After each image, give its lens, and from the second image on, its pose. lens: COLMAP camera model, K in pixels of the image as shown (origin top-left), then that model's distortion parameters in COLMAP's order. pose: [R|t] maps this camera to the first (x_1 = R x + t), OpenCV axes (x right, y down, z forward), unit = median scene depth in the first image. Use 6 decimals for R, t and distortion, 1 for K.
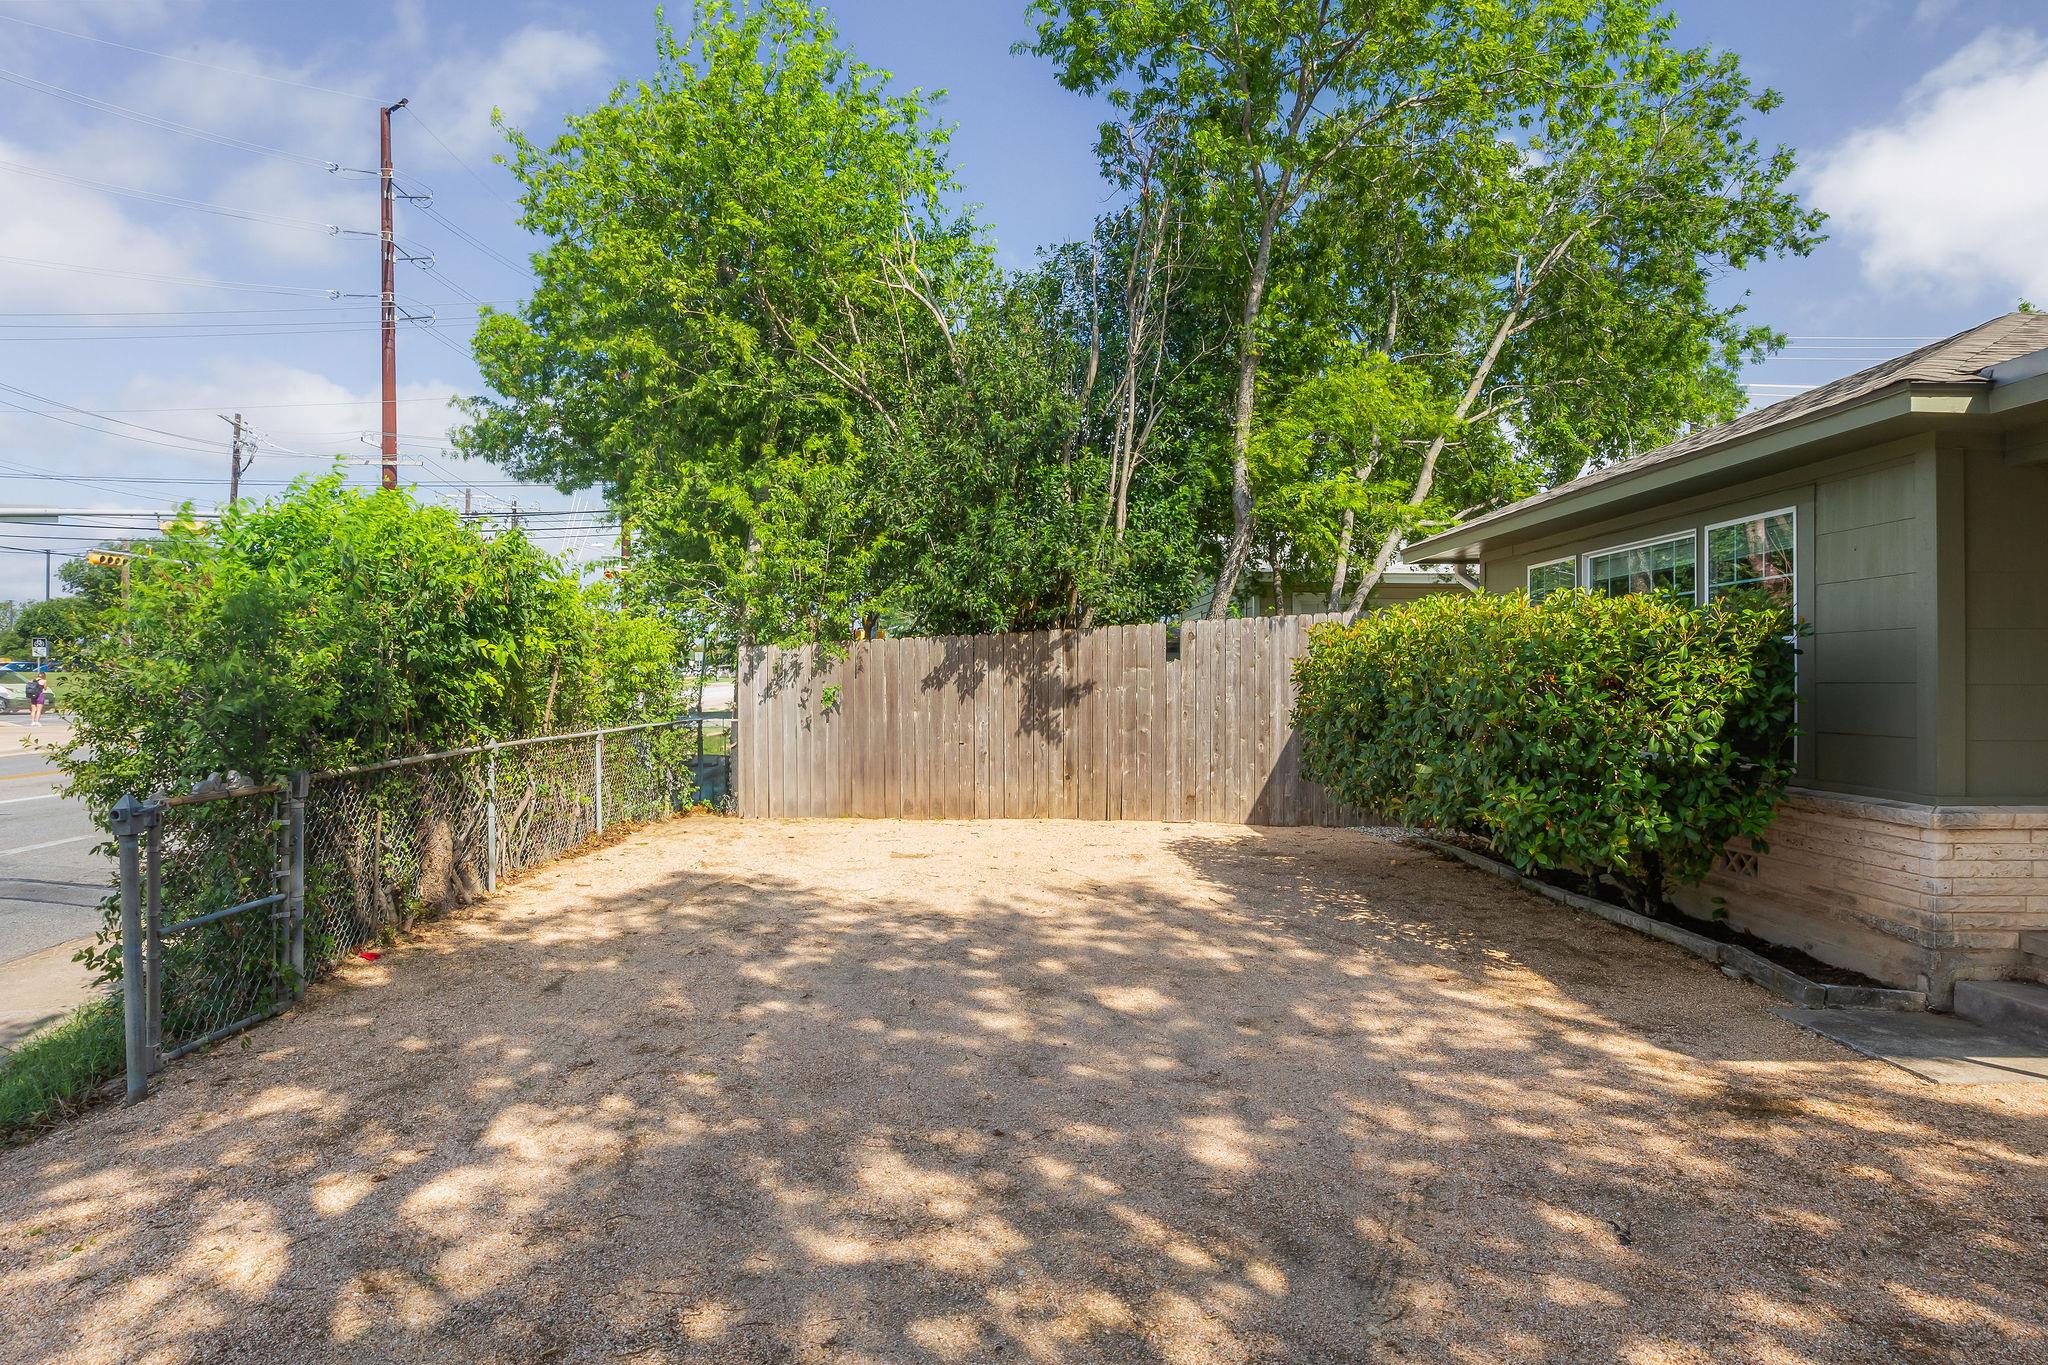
lens RADIAL K [[1240.0, 0, 1024.0], [0, 1240.0, 684.0], [0, 0, 1]] dist [-0.017342, -0.001500]
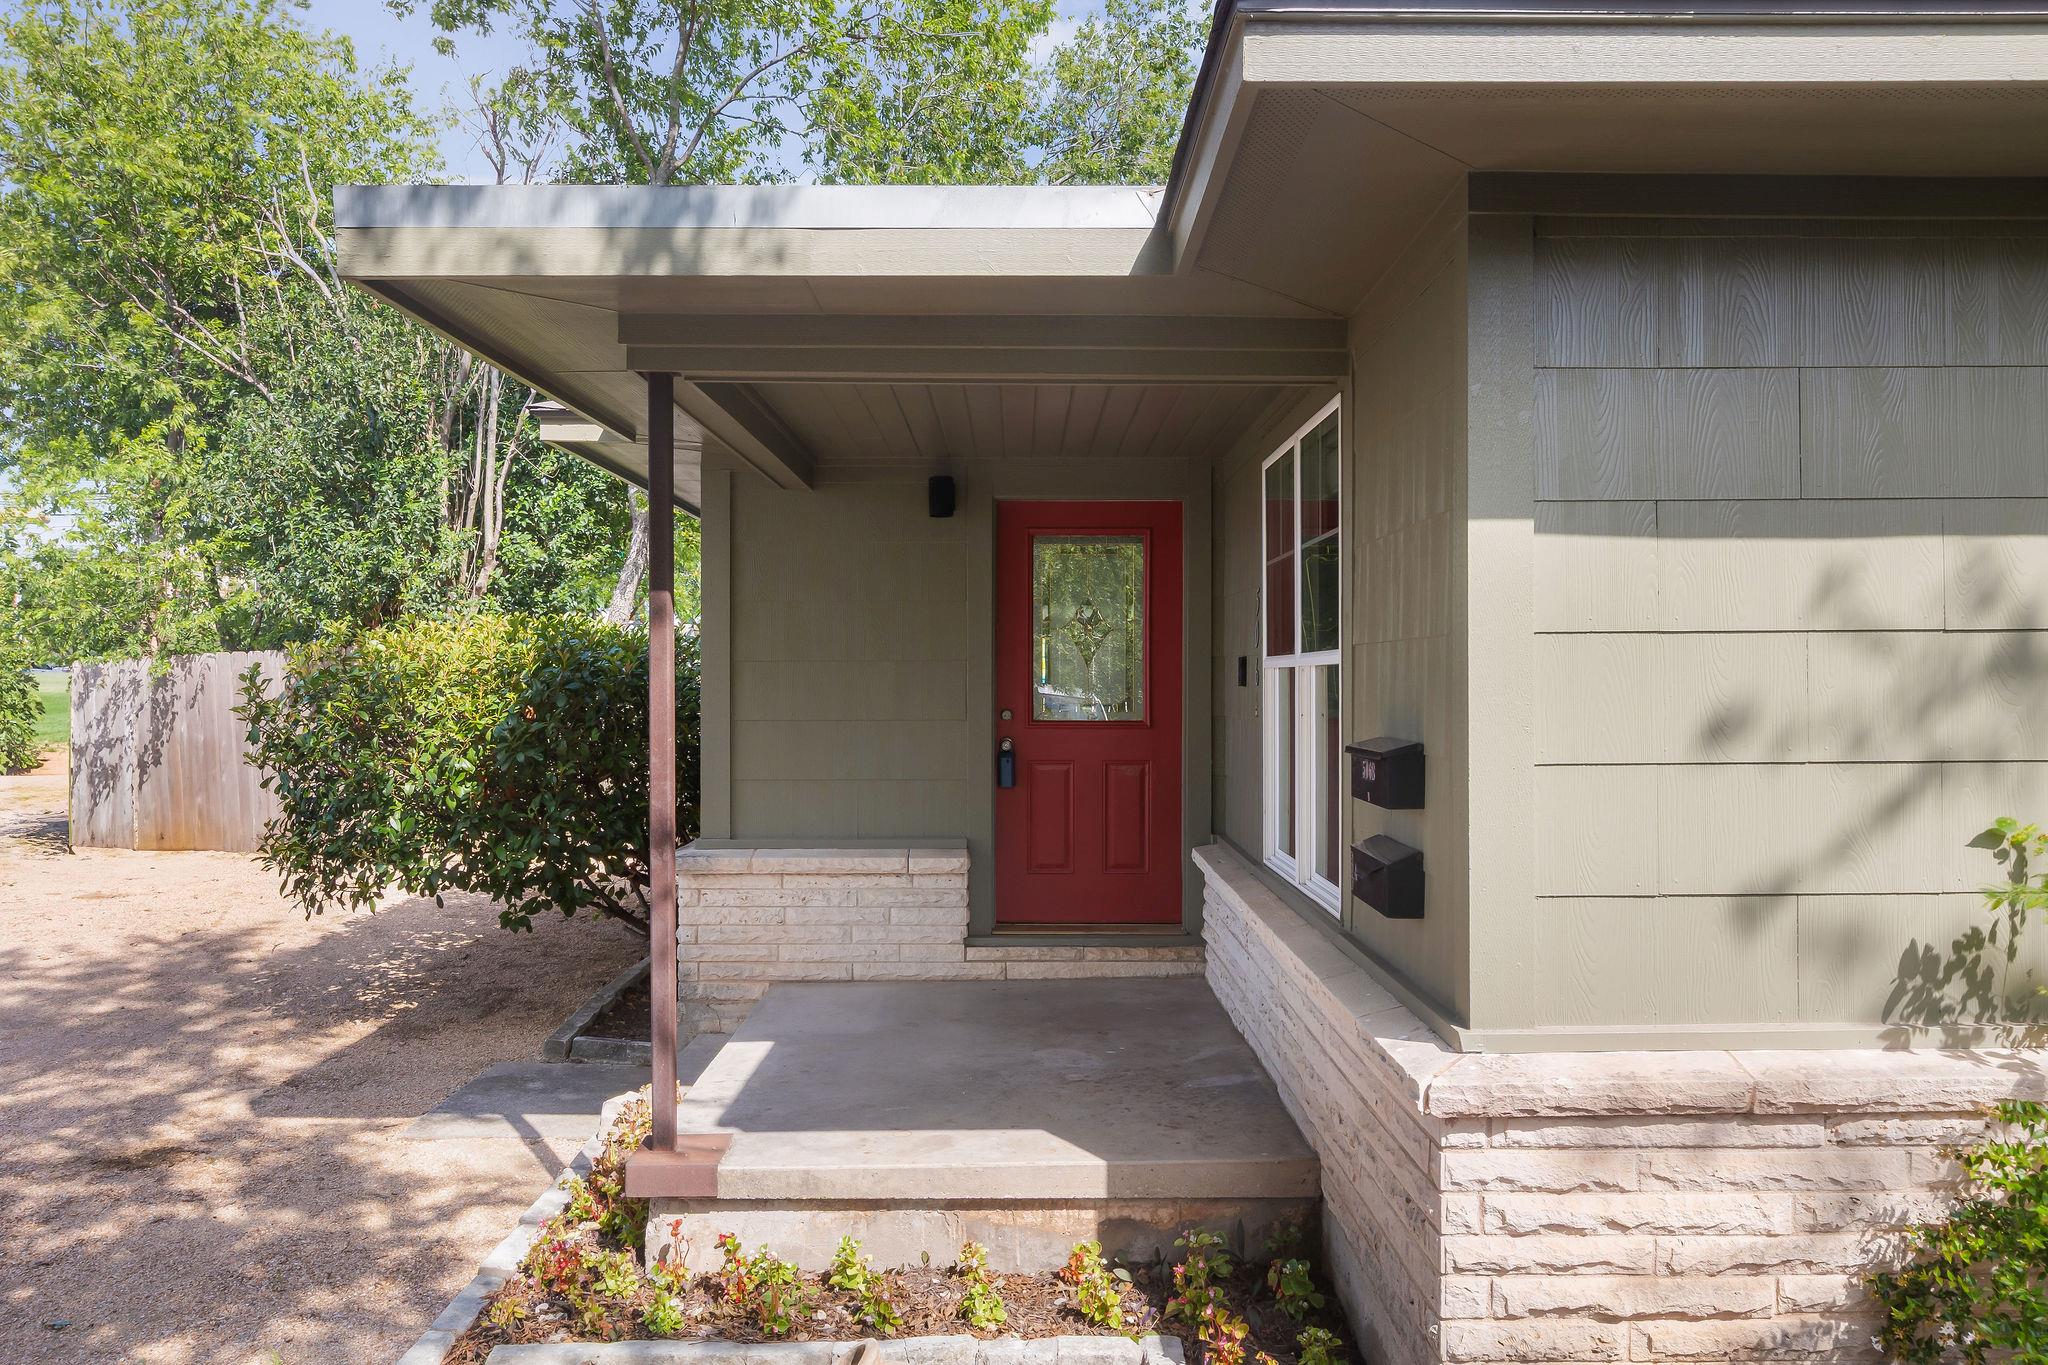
lens RADIAL K [[1471.8, 0, 1025.6], [0, 1471.8, 681.7], [0, 0, 1]] dist [-0.000578, -0.000791]
pose [[0.999925, -0.006206, 0.010574, 1.002463], [0.006189, 0.999980, 0.001562, -0.030946], [-0.010584, -0.001497, 0.999943, -0.142276]]
